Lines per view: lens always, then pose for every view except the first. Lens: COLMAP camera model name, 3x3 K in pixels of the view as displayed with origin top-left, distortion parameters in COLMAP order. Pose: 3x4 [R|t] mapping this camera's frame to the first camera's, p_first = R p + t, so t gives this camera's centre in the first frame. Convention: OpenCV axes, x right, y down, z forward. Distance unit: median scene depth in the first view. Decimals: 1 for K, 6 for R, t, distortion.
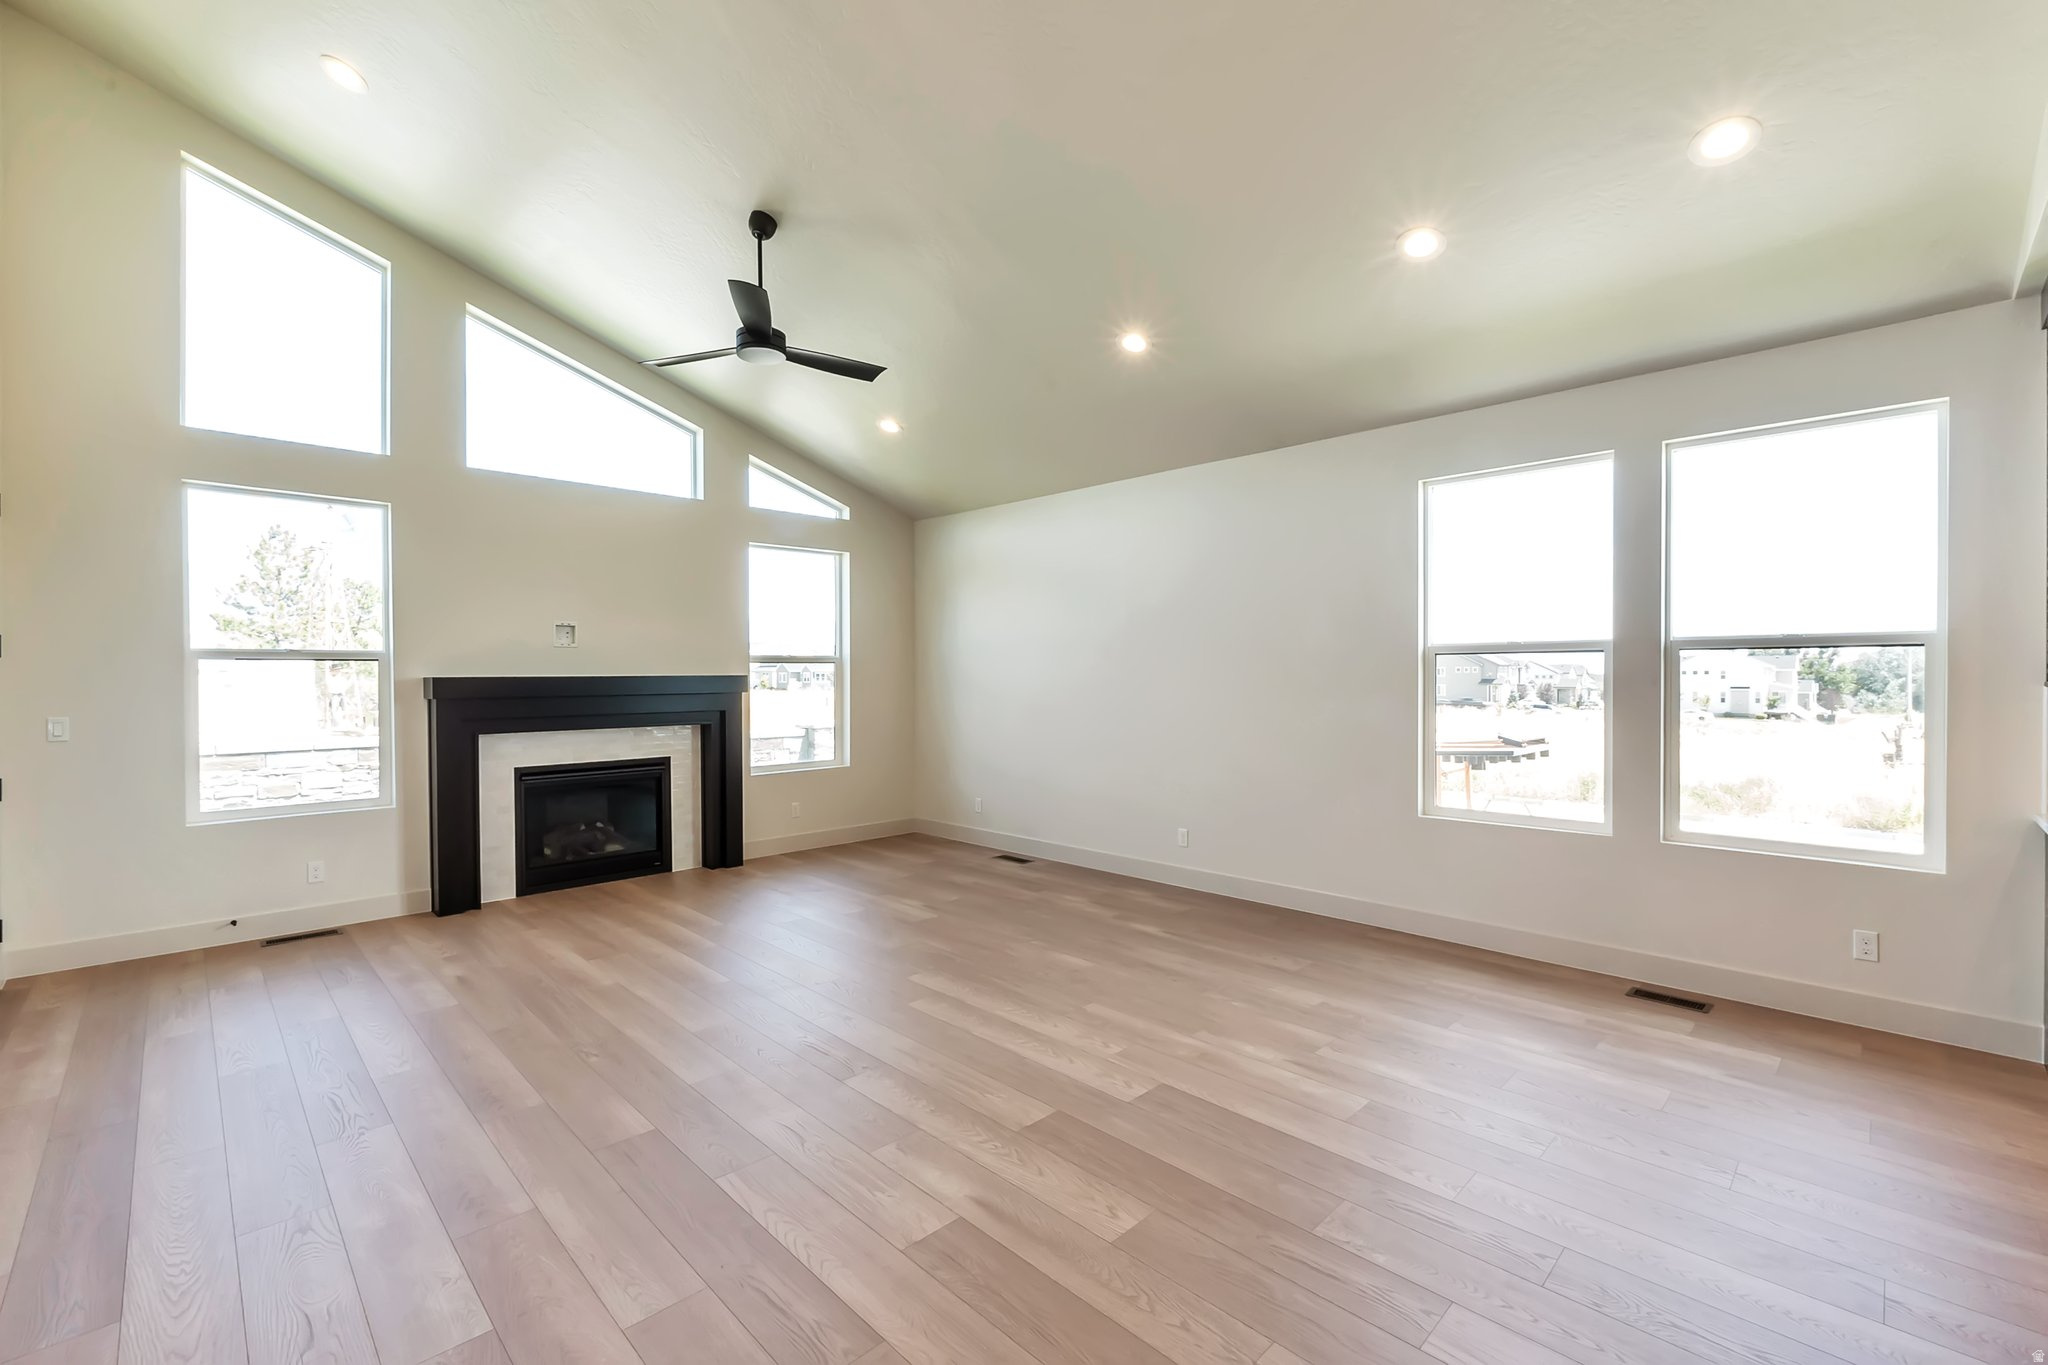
lens RADIAL K [[868.6, 0, 1024.0], [0, 868.6, 682.5], [0, 0, 1]] dist [-0.003452, -0.000157]
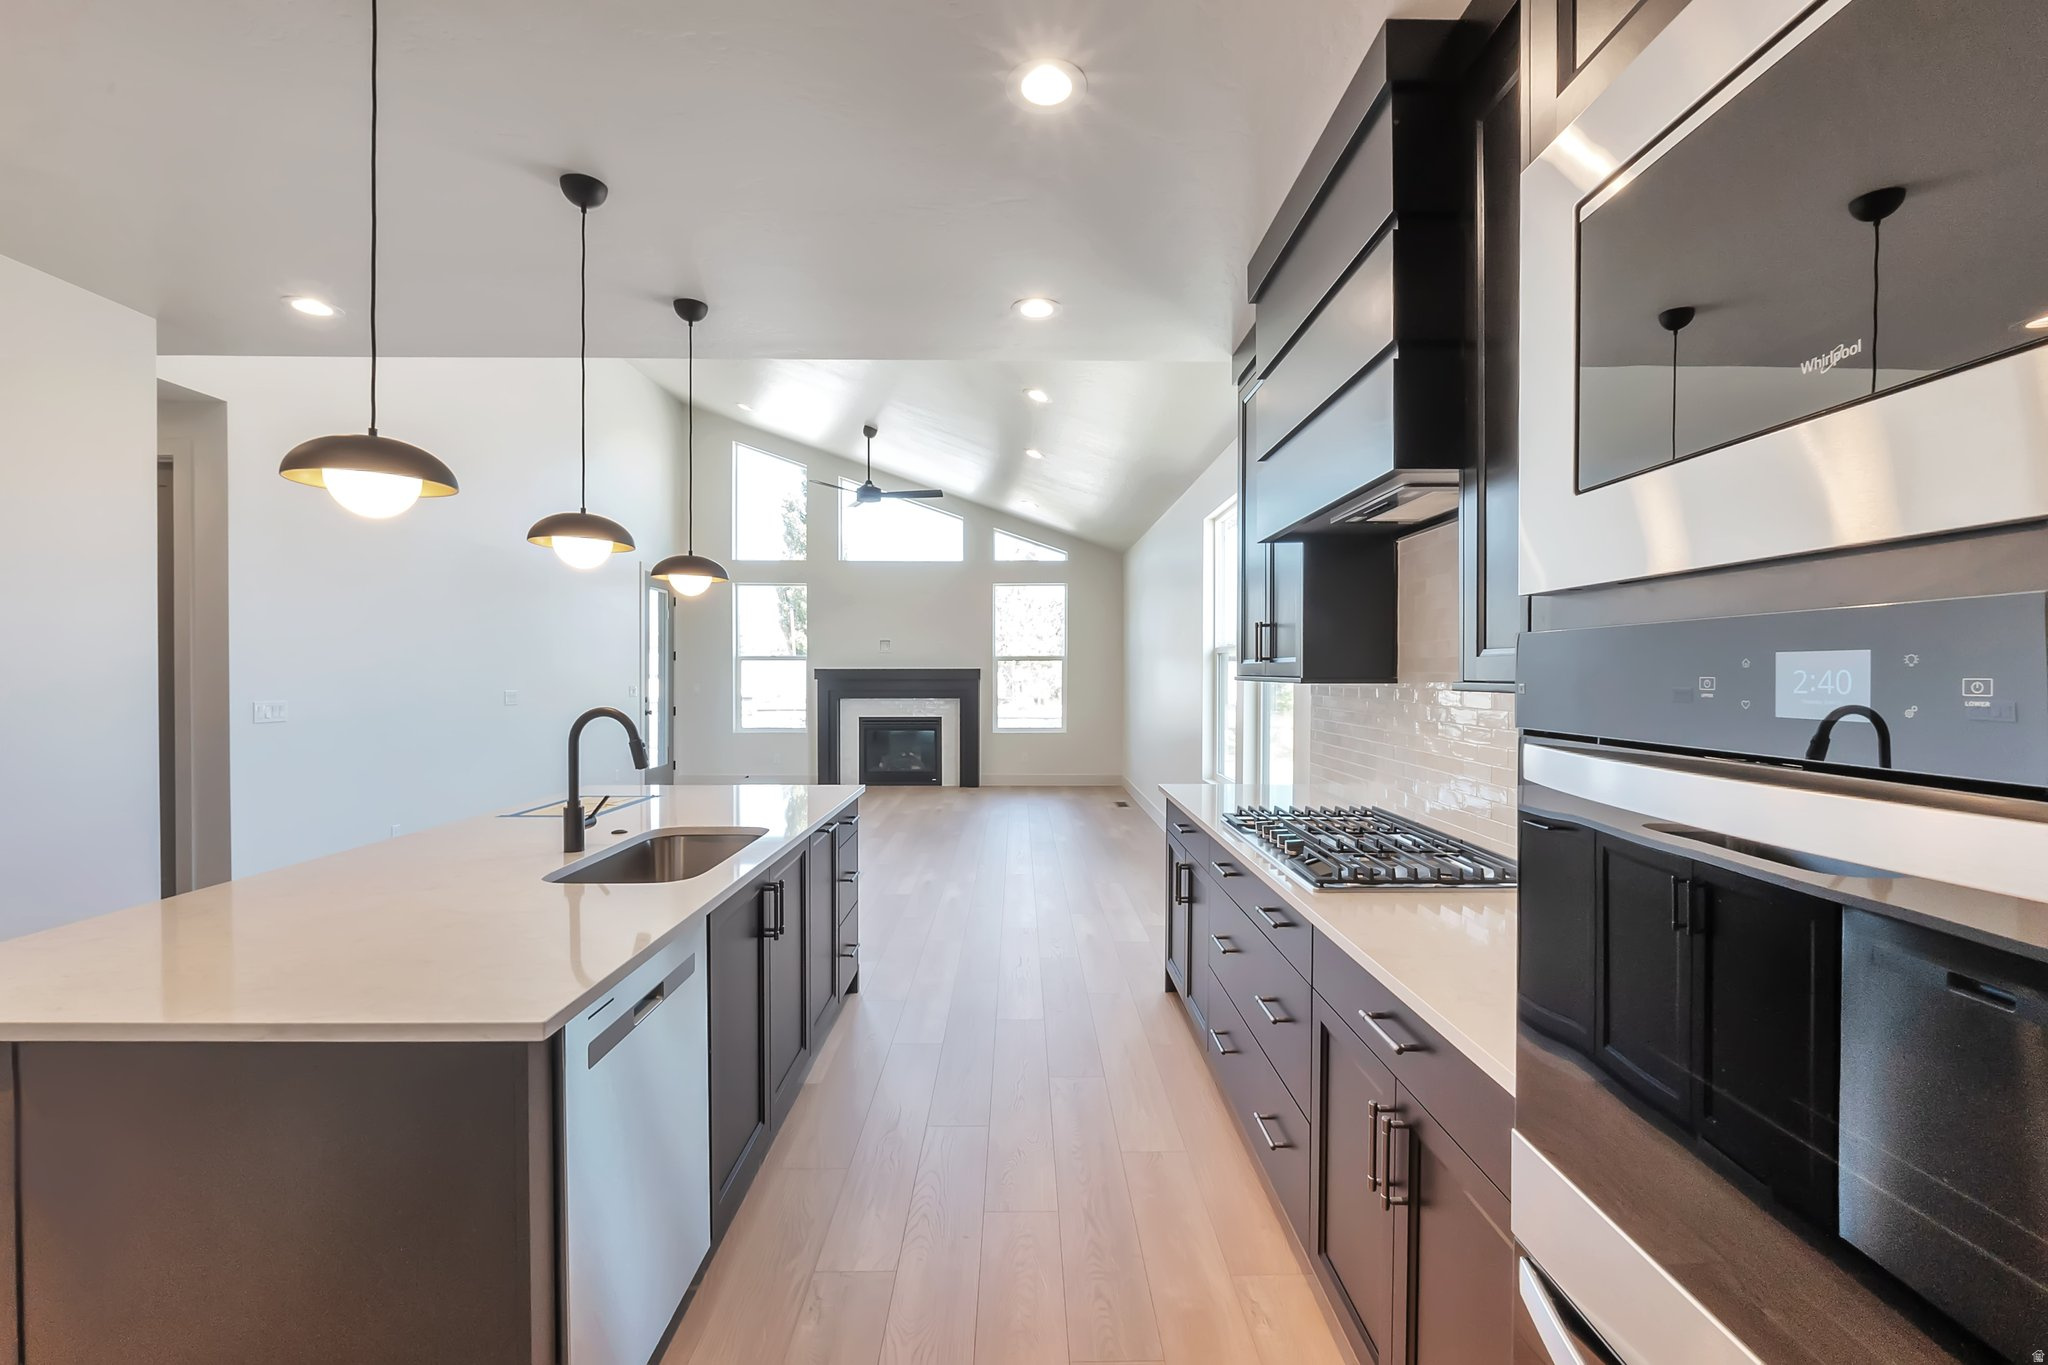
lens RADIAL K [[856.1, 0, 1027.2], [0, 856.1, 677.4], [0, 0, 1]] dist [-0.003689, -0.000371]
pose [[0.718943, 0.009740, -0.695001, 0.965330], [-0.008892, 0.999949, 0.004816, -0.000529], [0.695012, 0.002718, 0.718993, -0.088811]]
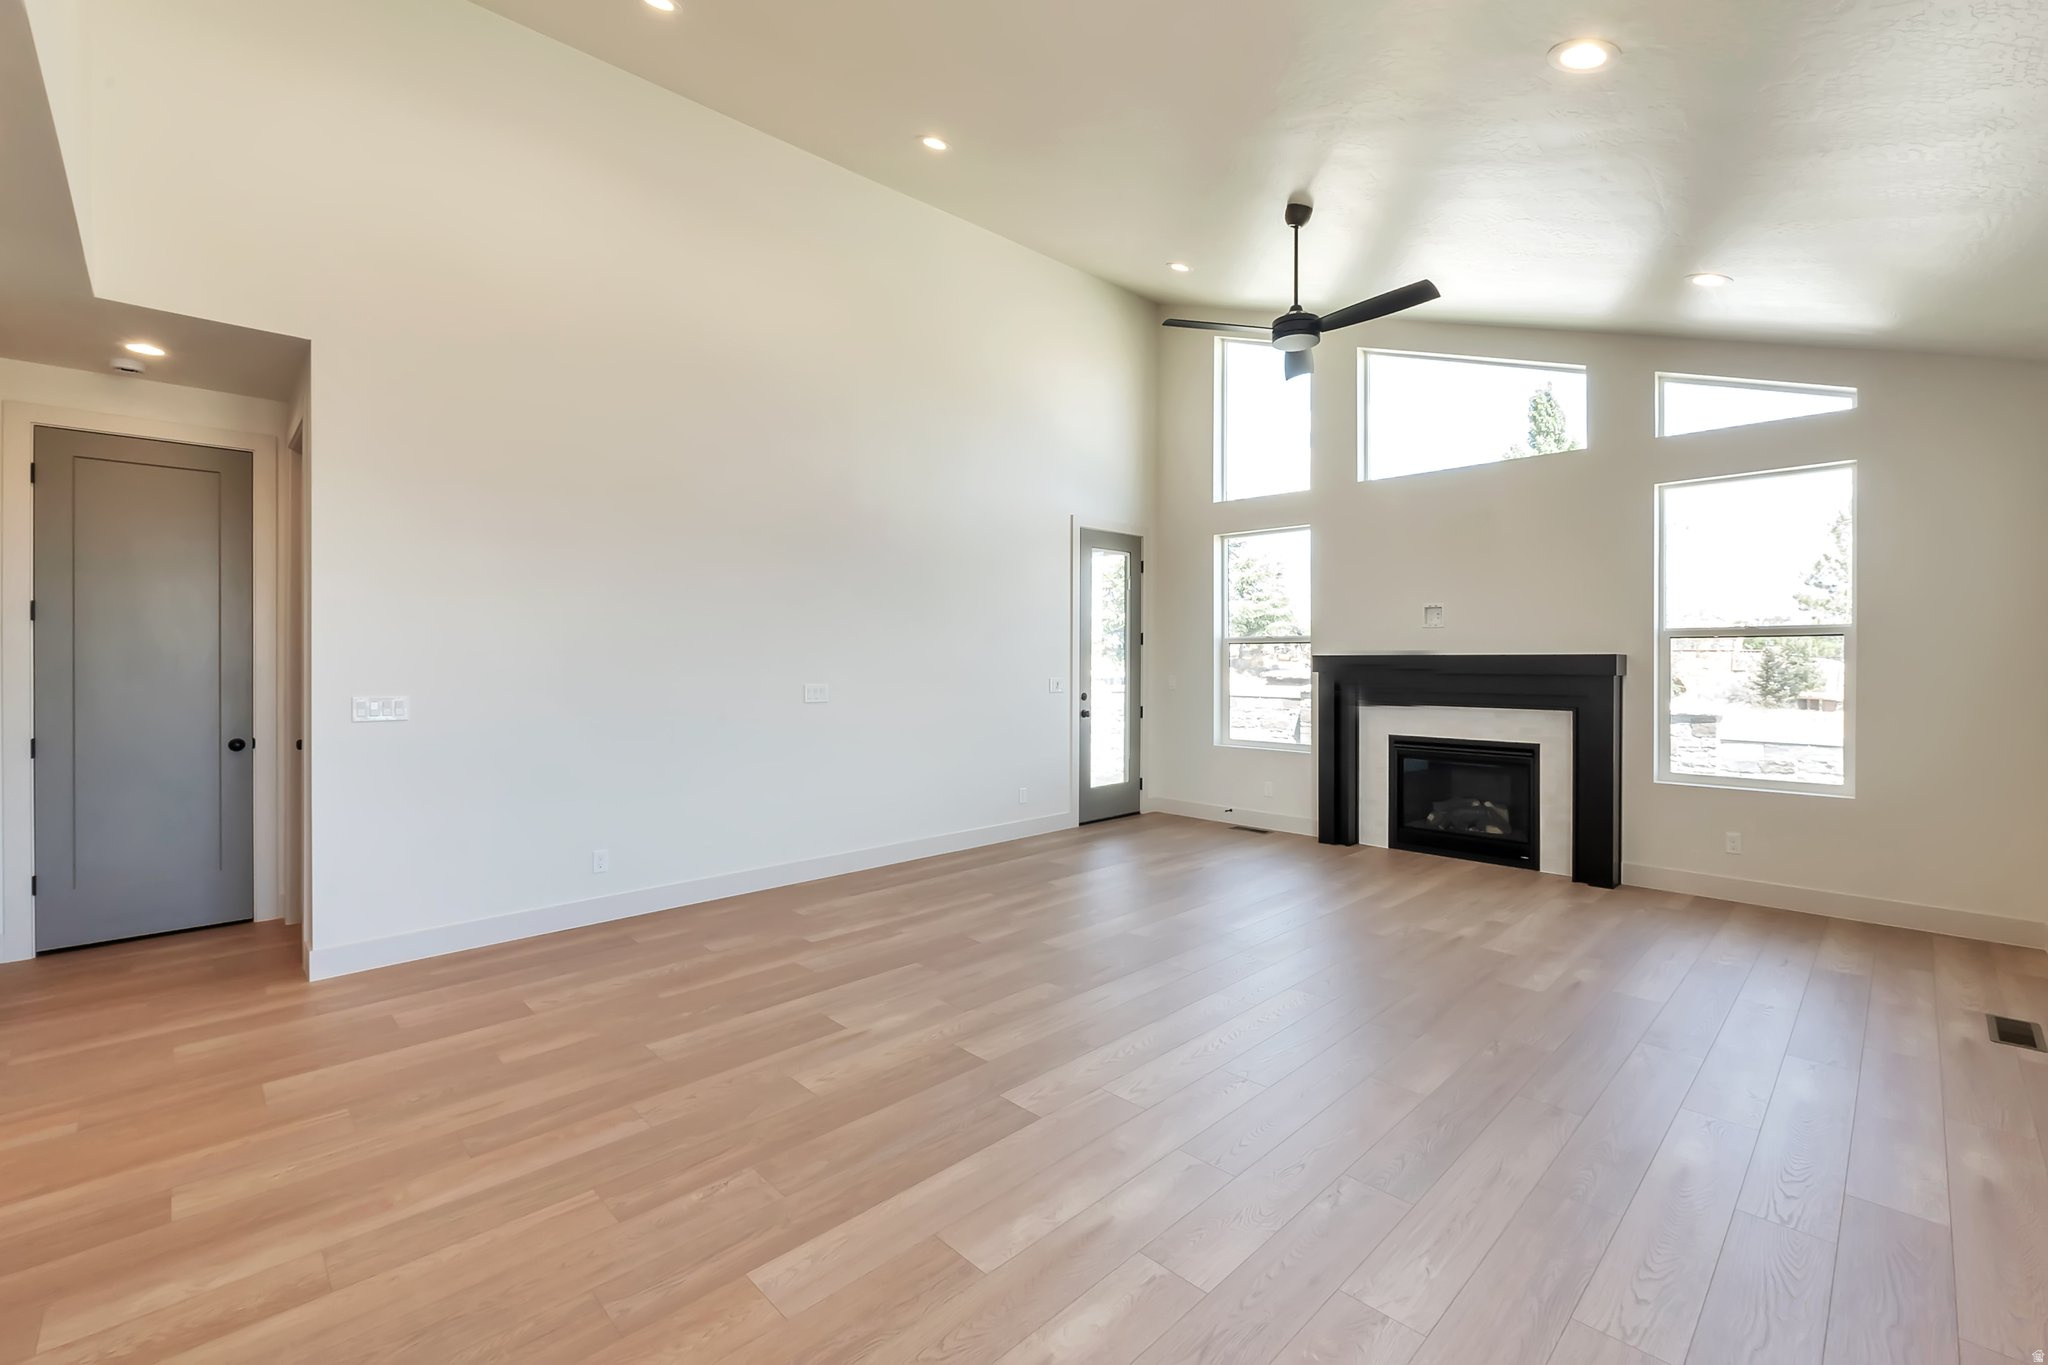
lens RADIAL K [[874.8, 0, 1045.8], [0, 874.8, 662.6], [0, 0, 1]] dist [-0.007468, -0.000311]
pose [[0.005717, 0.010587, -0.999928, 0.557598], [-0.009233, 0.999902, 0.010534, -0.005072], [0.999941, 0.009172, 0.005814, 0.533175]]
